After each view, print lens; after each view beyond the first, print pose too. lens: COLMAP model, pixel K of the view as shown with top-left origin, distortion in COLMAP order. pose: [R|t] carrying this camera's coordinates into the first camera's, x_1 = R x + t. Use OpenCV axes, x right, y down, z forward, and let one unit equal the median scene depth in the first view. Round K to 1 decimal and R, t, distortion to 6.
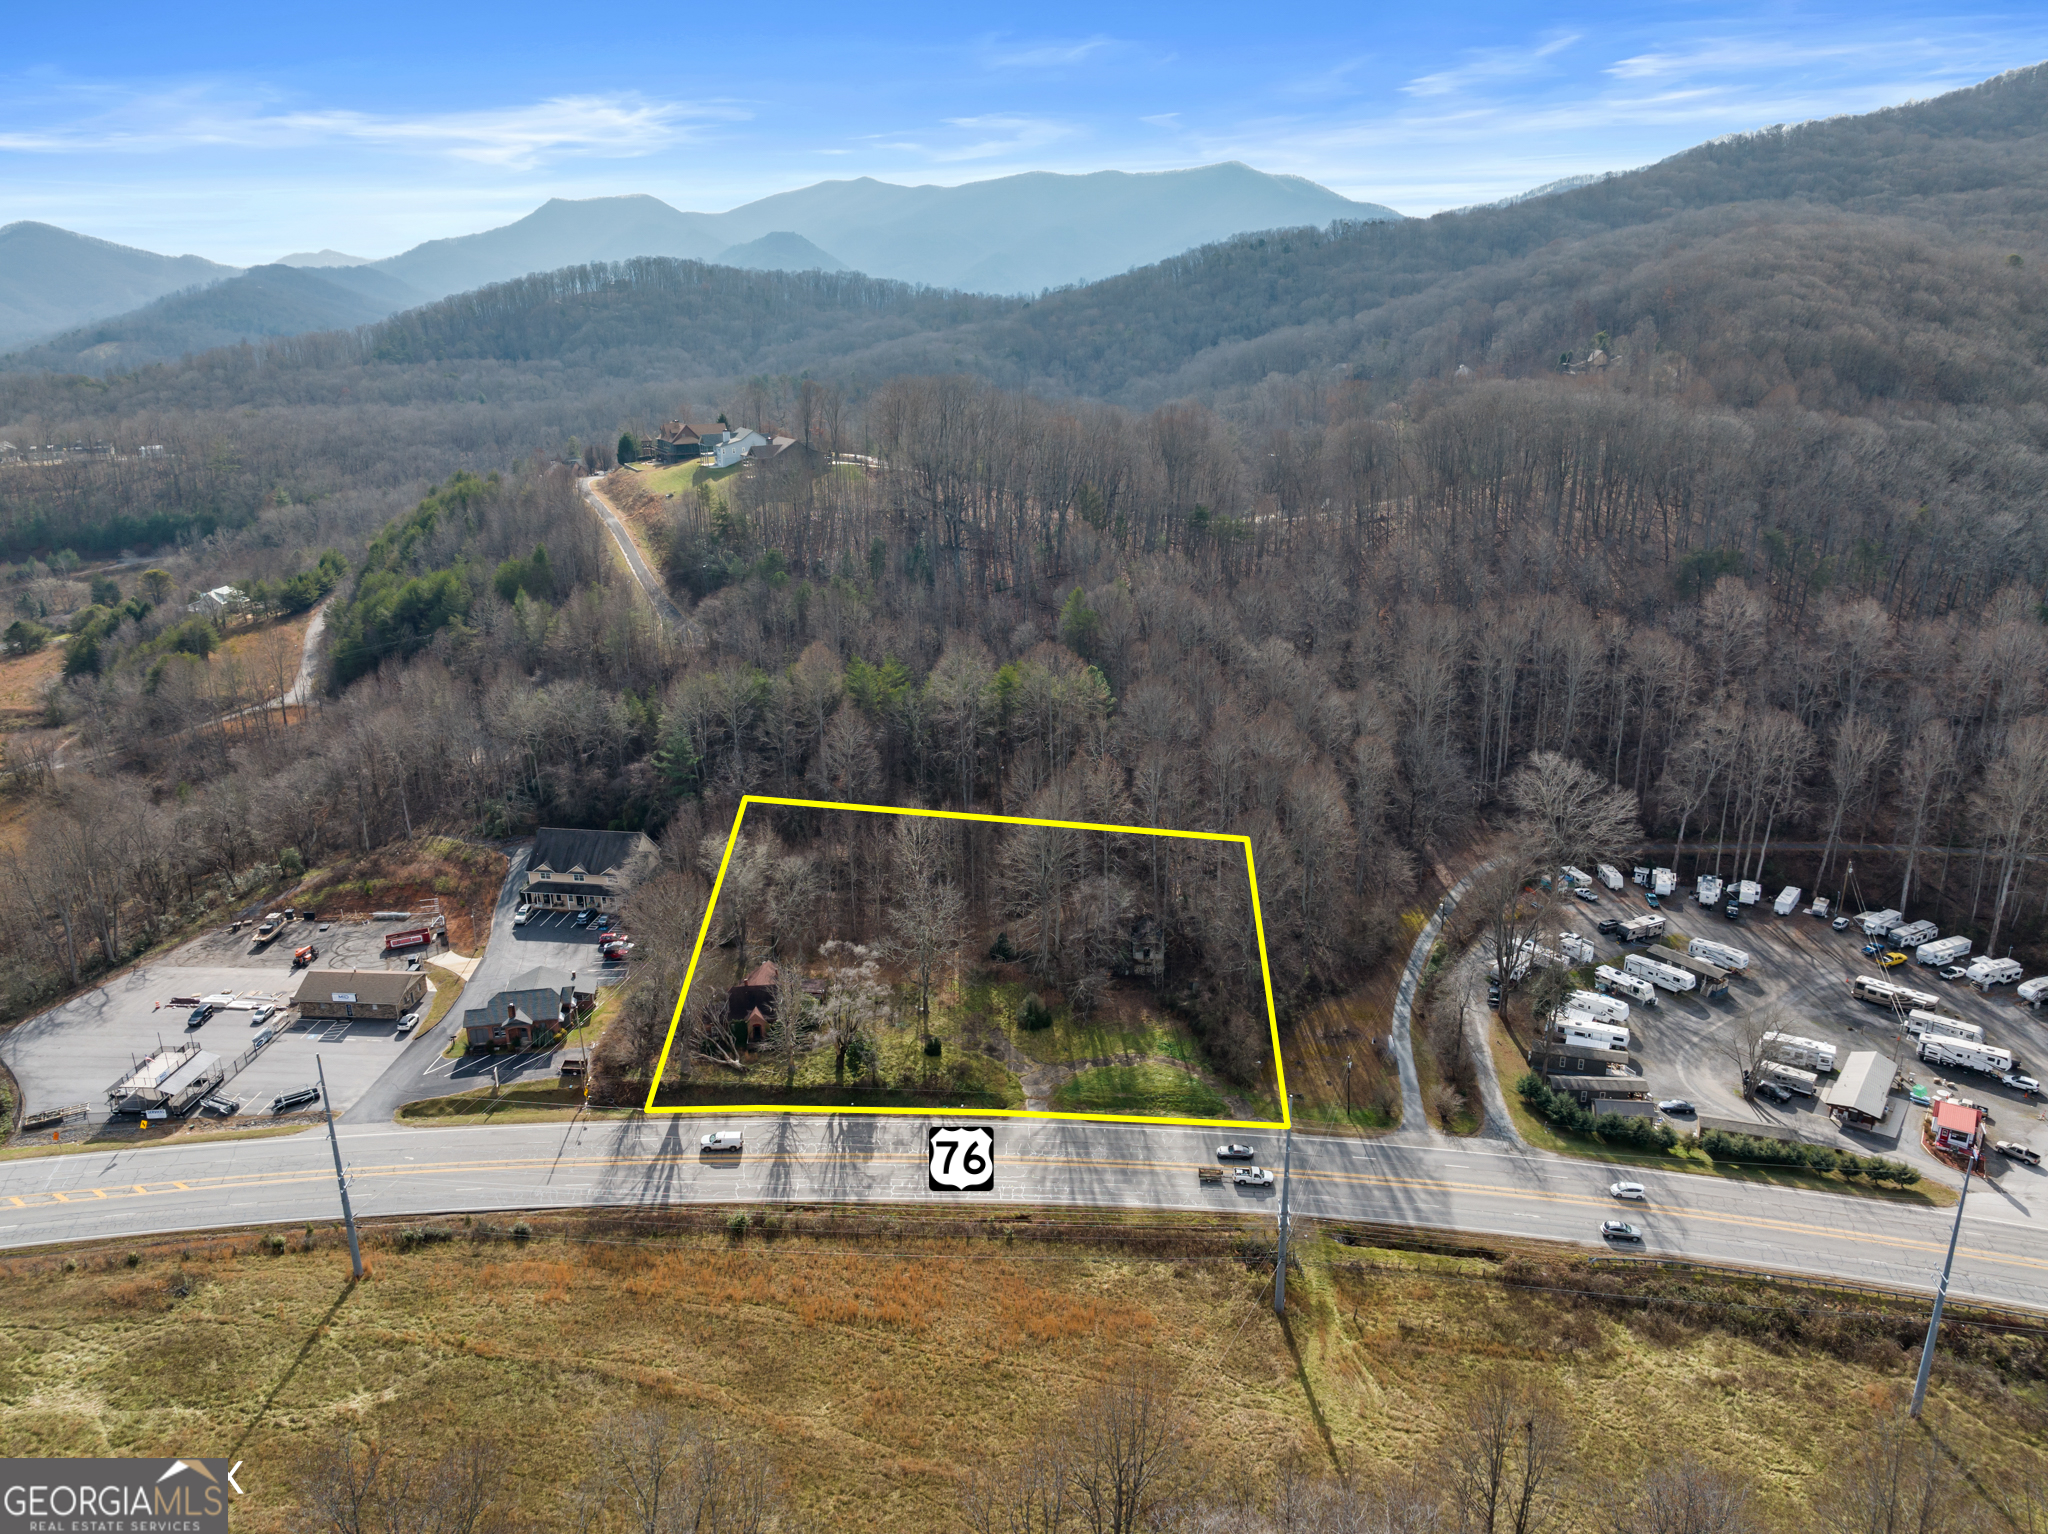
lens RADIAL K [[1441.9, 0, 1033.0], [0, 1441.9, 766.3], [0, 0, 1]] dist [-0.044241, 0.006990]
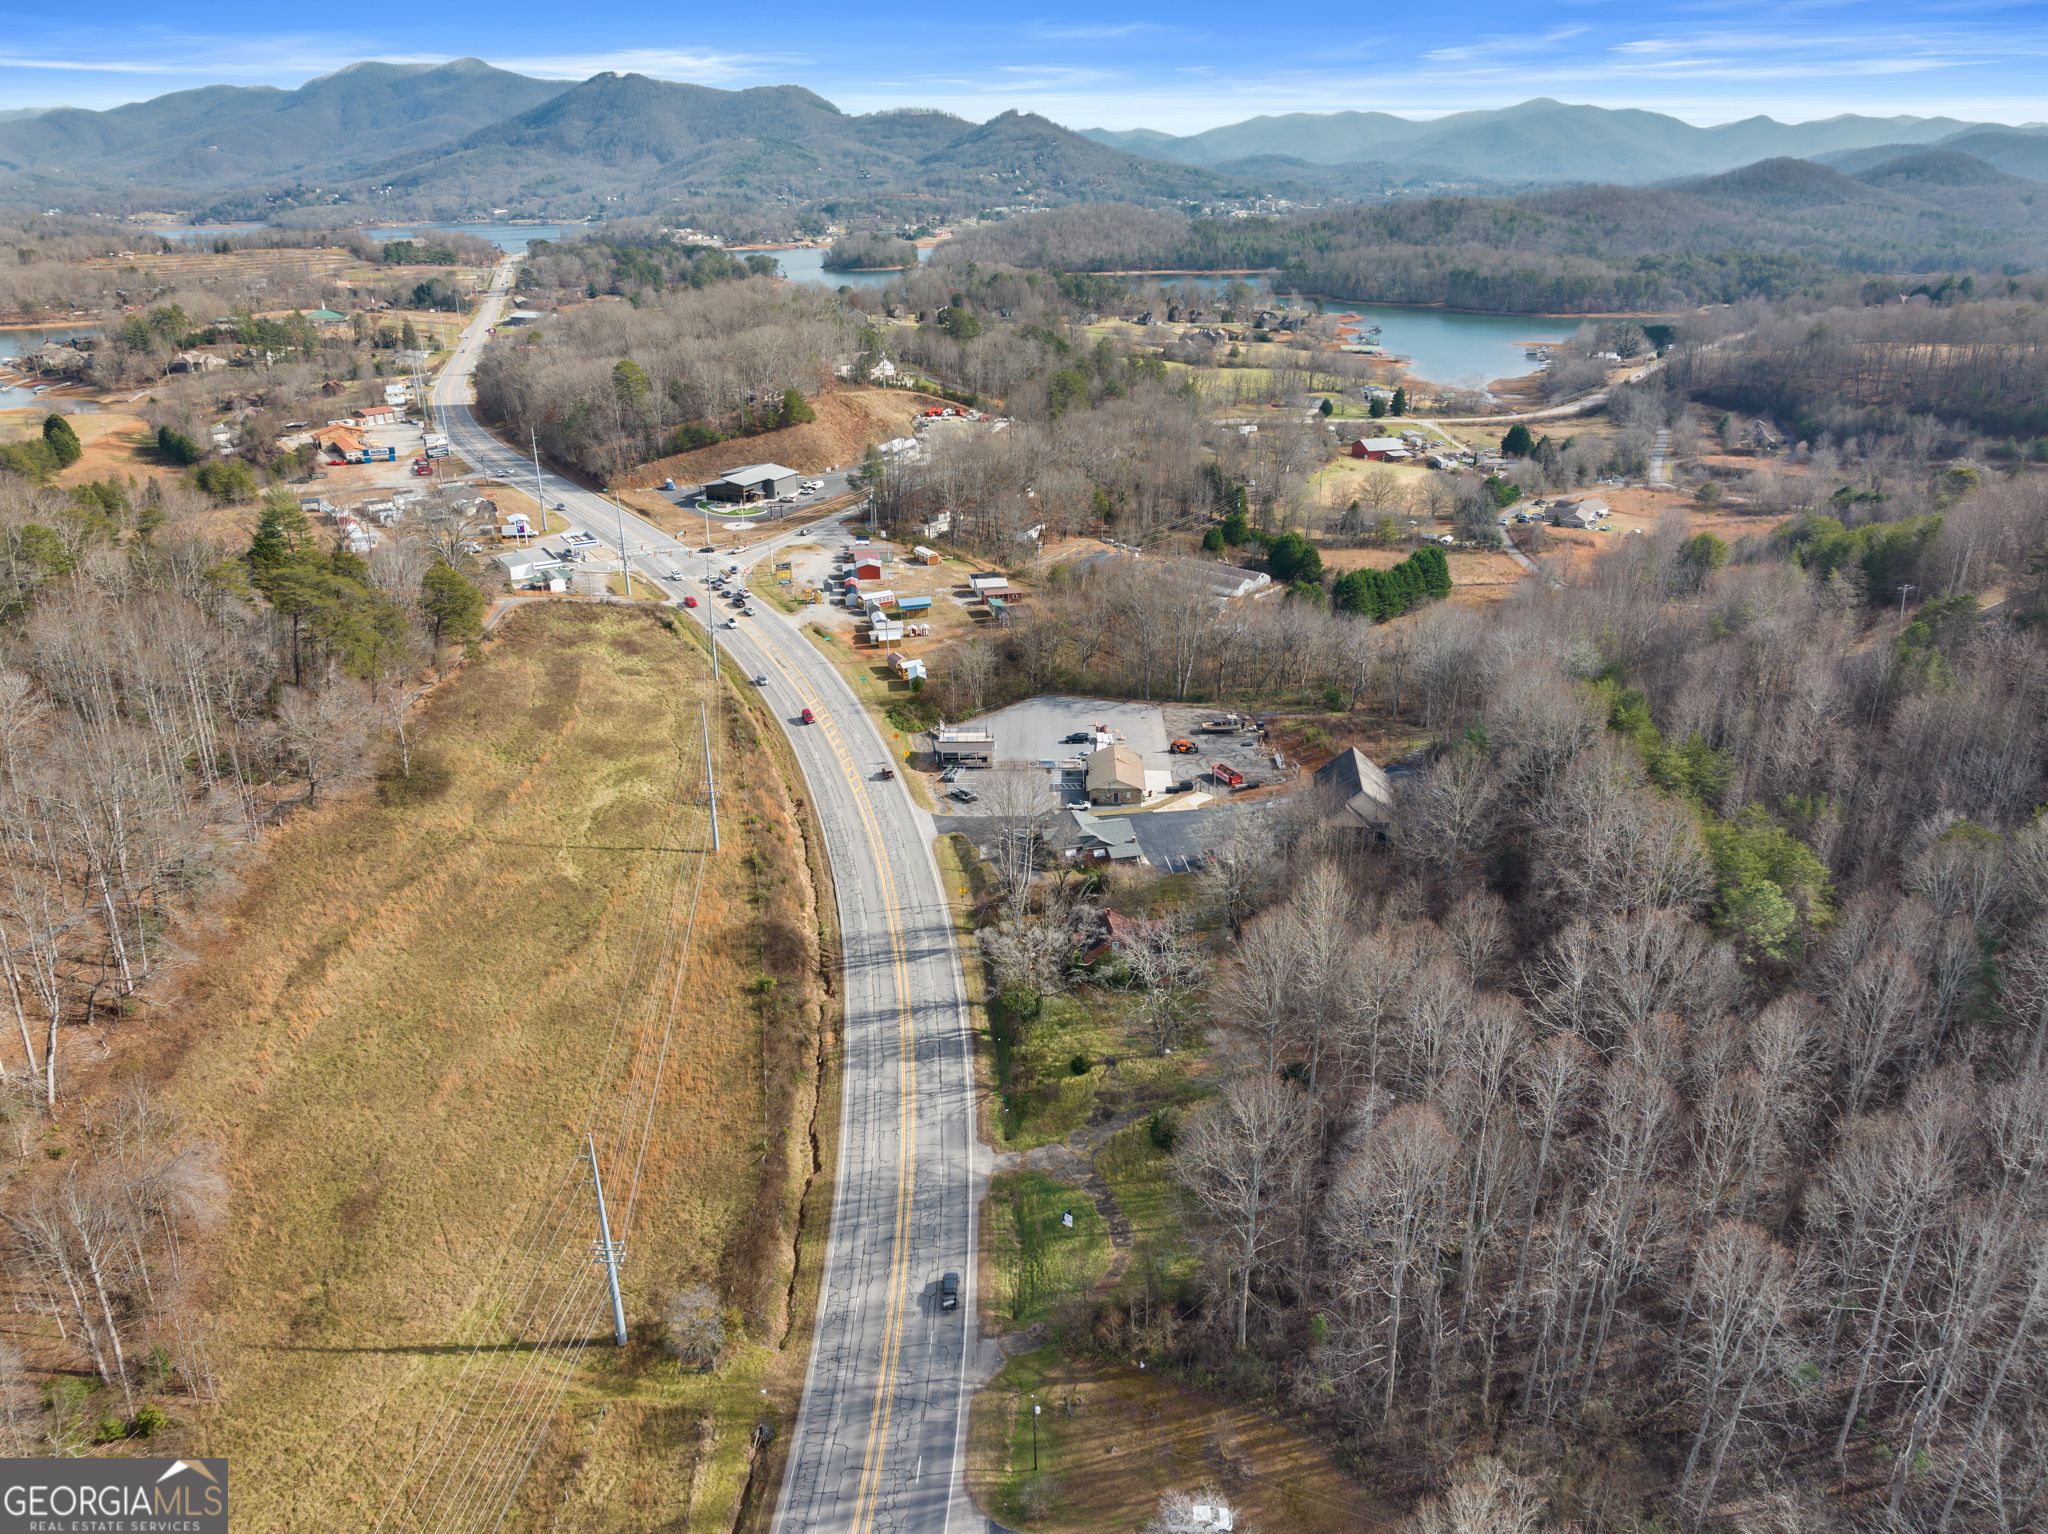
lens RADIAL K [[1429.9, 0, 1030.8], [0, 1429.9, 771.0], [0, 0, 1]] dist [-0.037071, 0.003264]
pose [[0.047252, 0.406343, -0.912498, 0.704539], [-0.307281, 0.875133, 0.373793, -0.308032], [0.950445, 0.262731, 0.166213, 0.798839]]
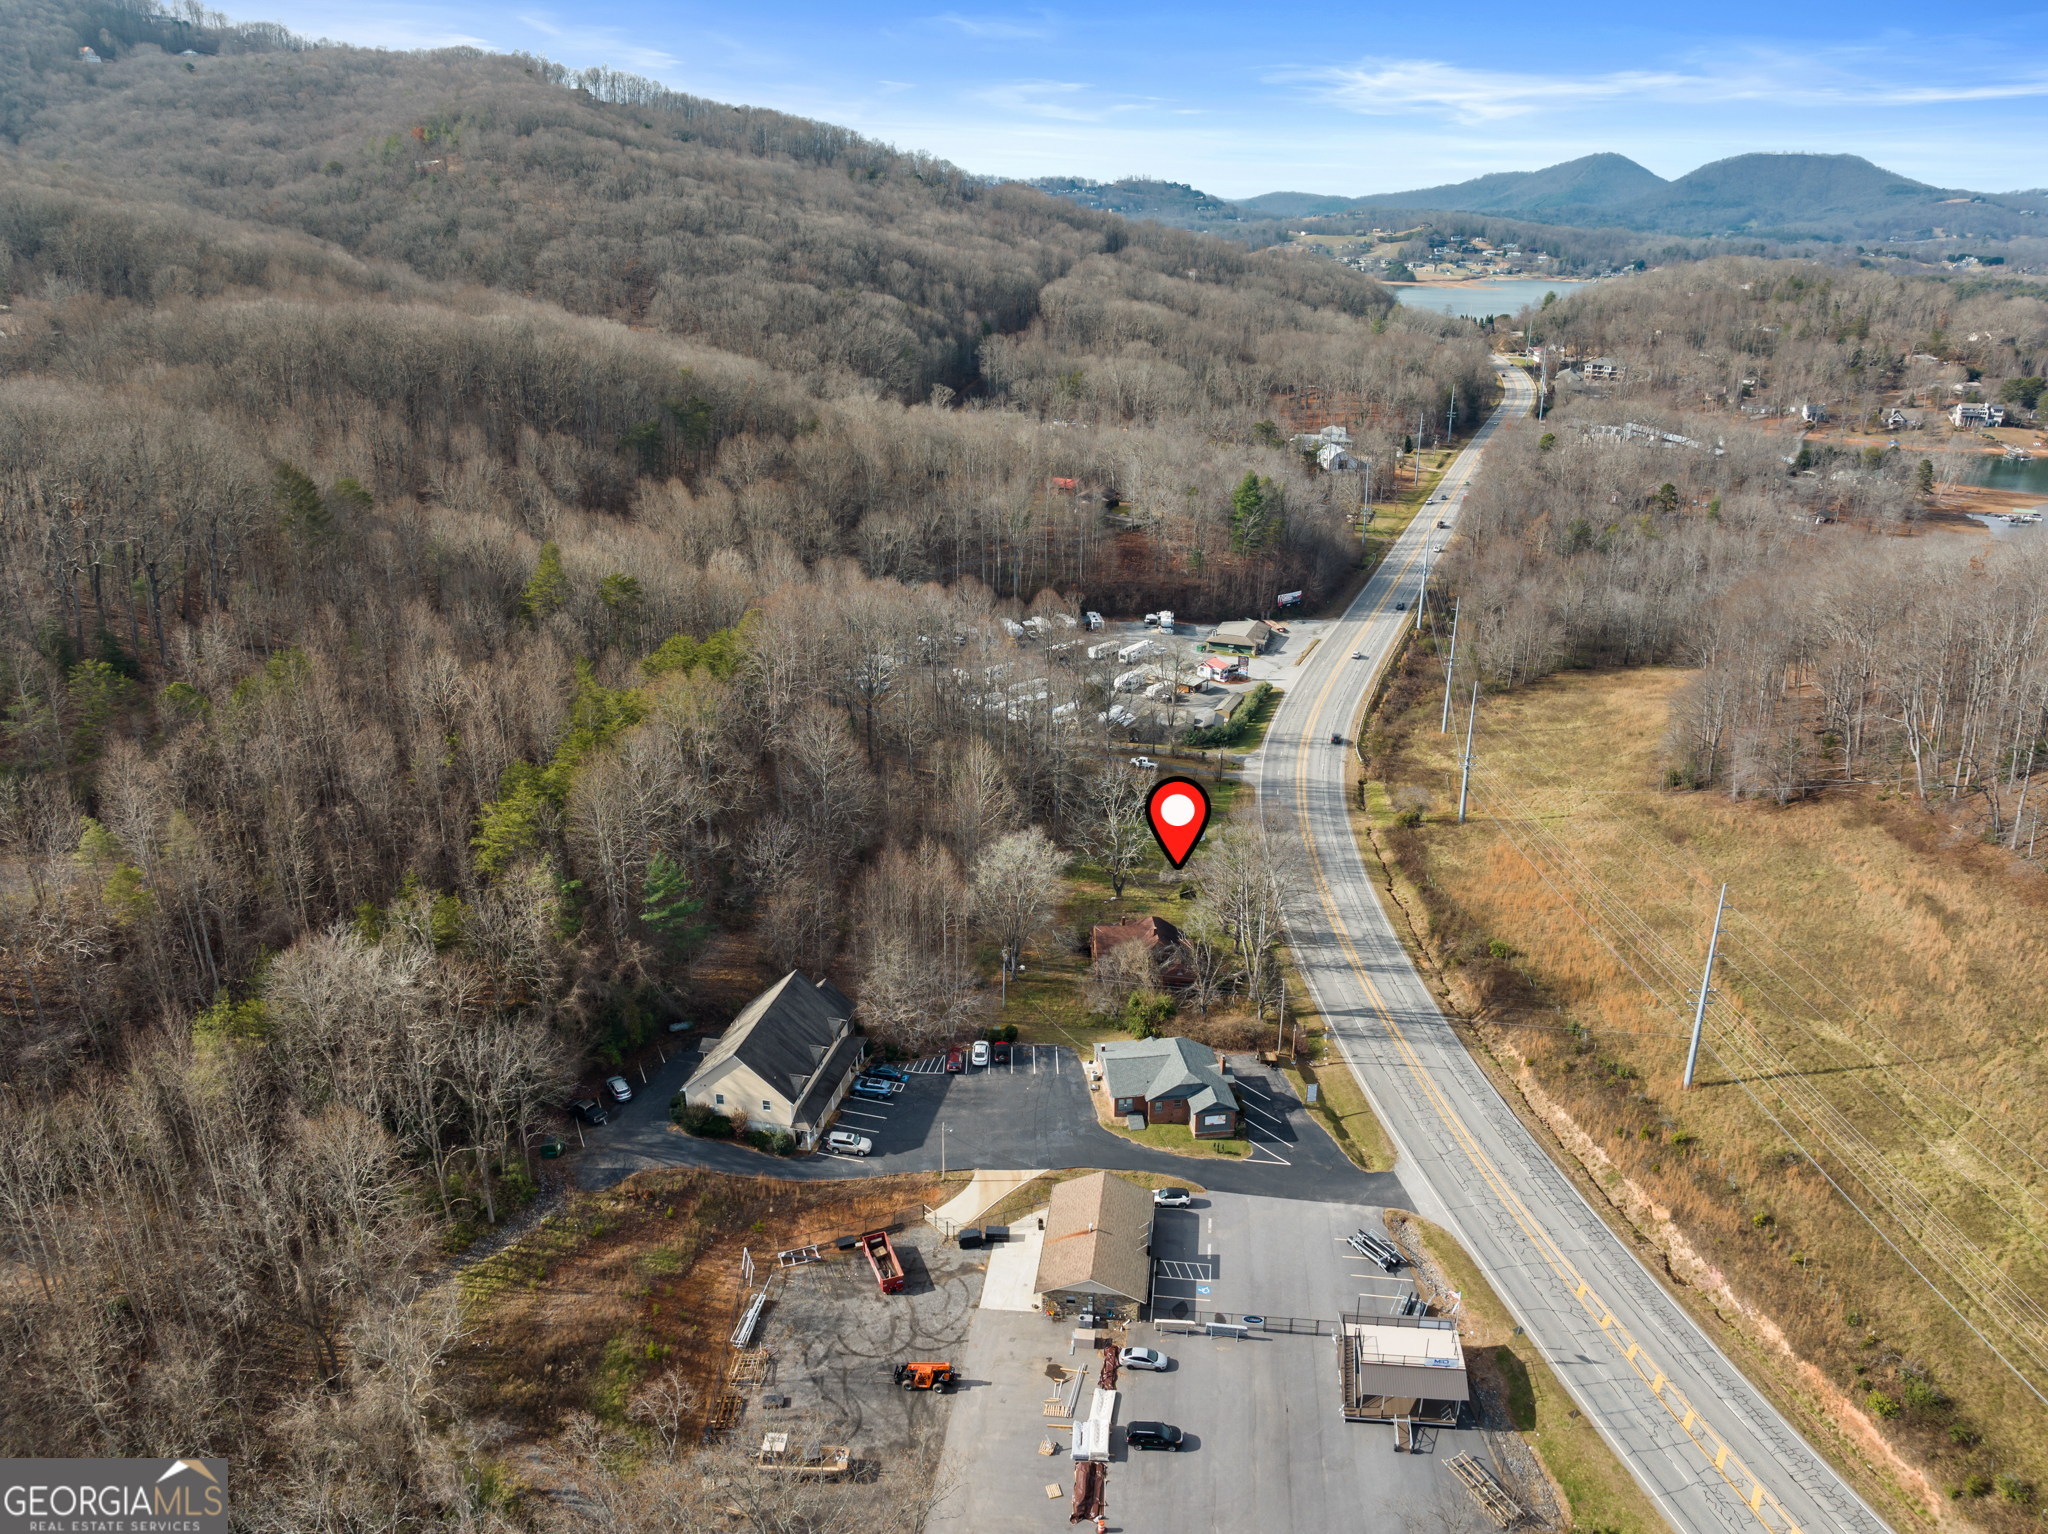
lens RADIAL K [[1479.7, 0, 1049.9], [0, 1479.7, 737.5], [0, 0, 1]] dist [-0.038258, 0.000390]
pose [[0.042279, -0.329928, 0.943059, -1.129791], [0.303103, 0.903654, 0.302554, -0.290977], [-0.952019, 0.273053, 0.138208, 0.948128]]
